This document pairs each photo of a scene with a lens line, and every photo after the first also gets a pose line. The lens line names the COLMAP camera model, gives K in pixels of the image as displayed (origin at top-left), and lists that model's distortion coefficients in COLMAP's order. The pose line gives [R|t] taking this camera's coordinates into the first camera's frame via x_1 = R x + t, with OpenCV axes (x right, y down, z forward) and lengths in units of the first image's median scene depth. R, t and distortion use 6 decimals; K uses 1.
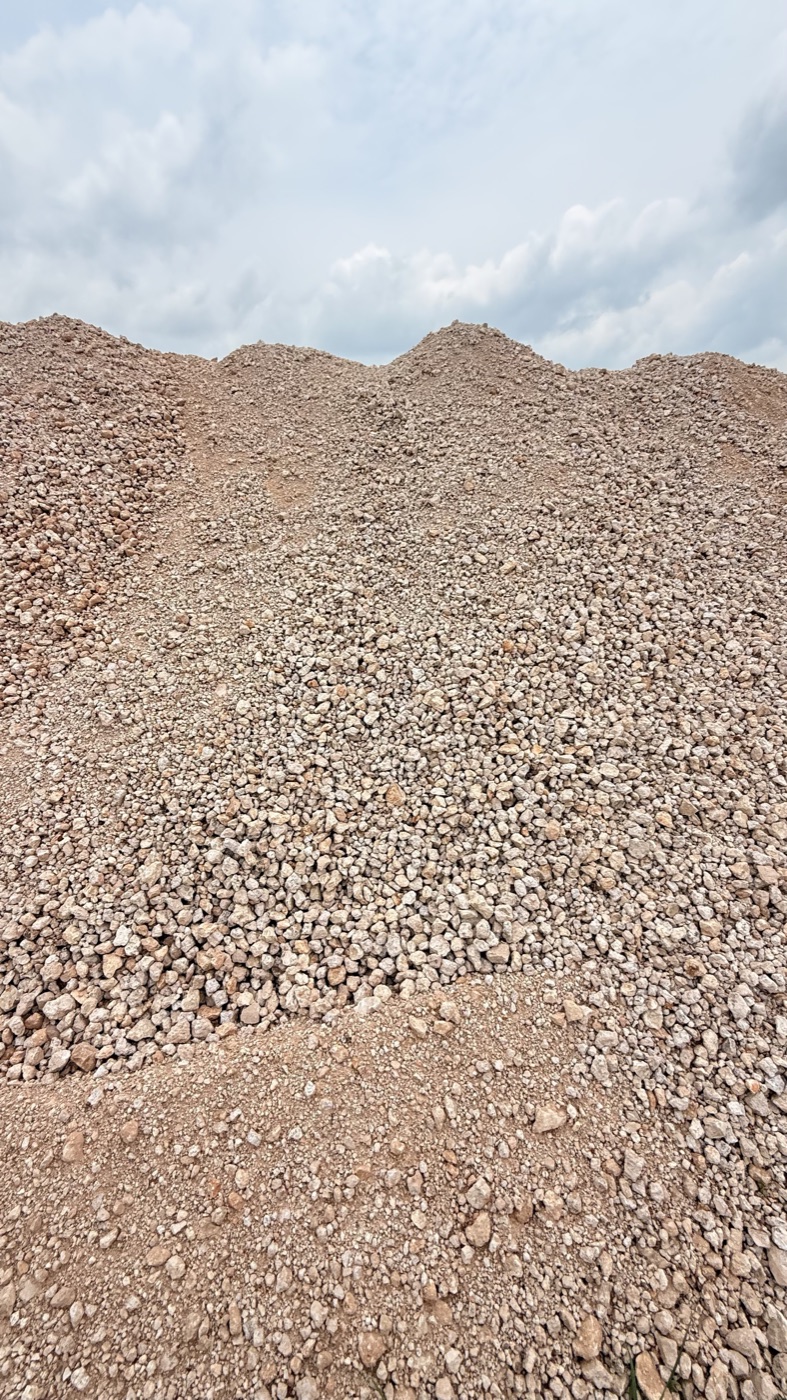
lens RADIAL K [[557.0, 0, 388.7], [0, 557.0, 688.7], [0, 0, 1]] dist [-0.001648, 0.000098]
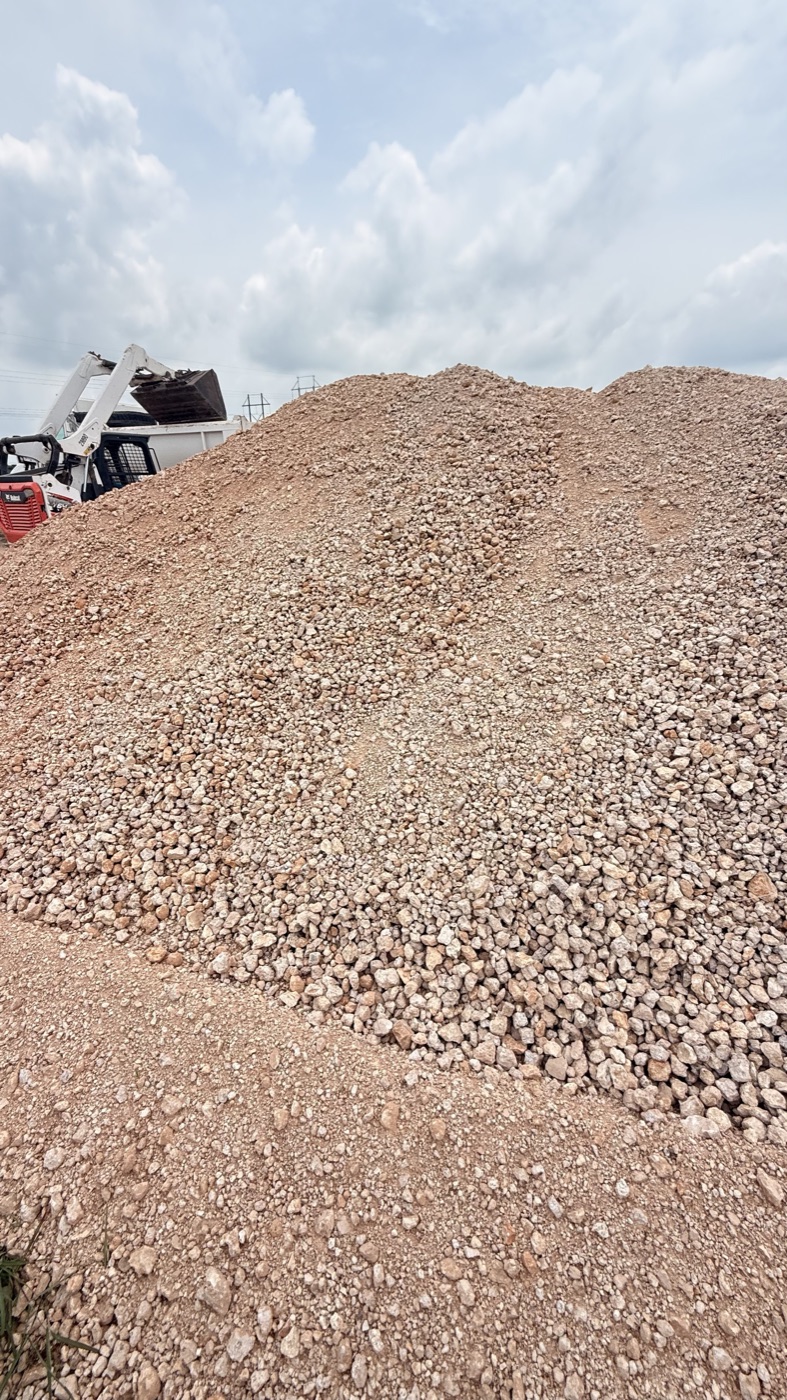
lens RADIAL K [[557.0, 0, 387.4], [0, 557.0, 690.7], [0, 0, 1]] dist [-0.001648, 0.000098]
pose [[0.859610, 0.162346, -0.484473, -0.117015], [-0.180742, 0.983491, 0.008872, -0.003031], [0.477915, 0.079938, 0.874761, -0.015893]]
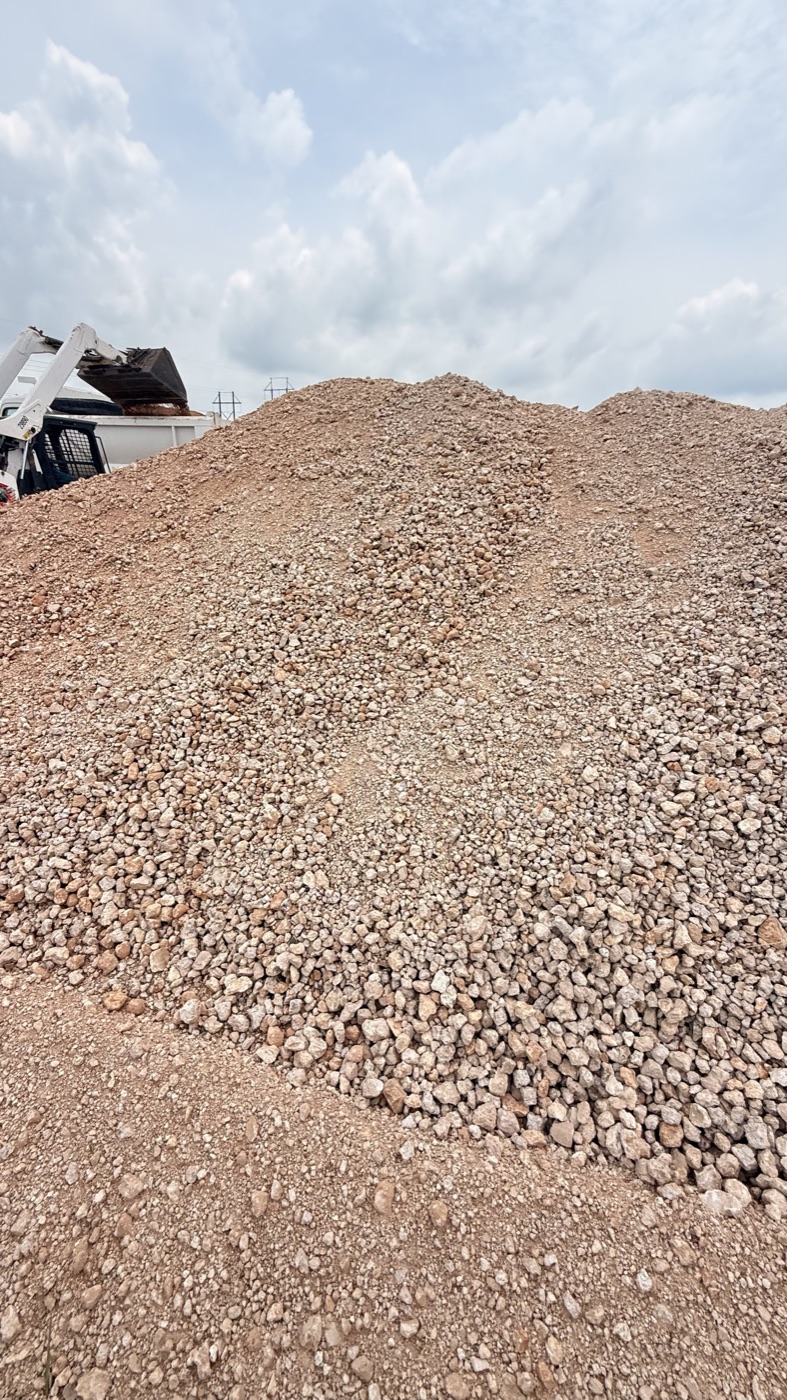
lens RADIAL K [[557.0, 0, 387.9], [0, 557.0, 688.5], [0, 0, 1]] dist [-0.001648, 0.000098]
pose [[0.884858, 0.184027, -0.427972, -0.203275], [-0.212109, 0.977073, -0.018409, -0.018695], [0.414772, 0.107066, 0.903605, 0.019005]]
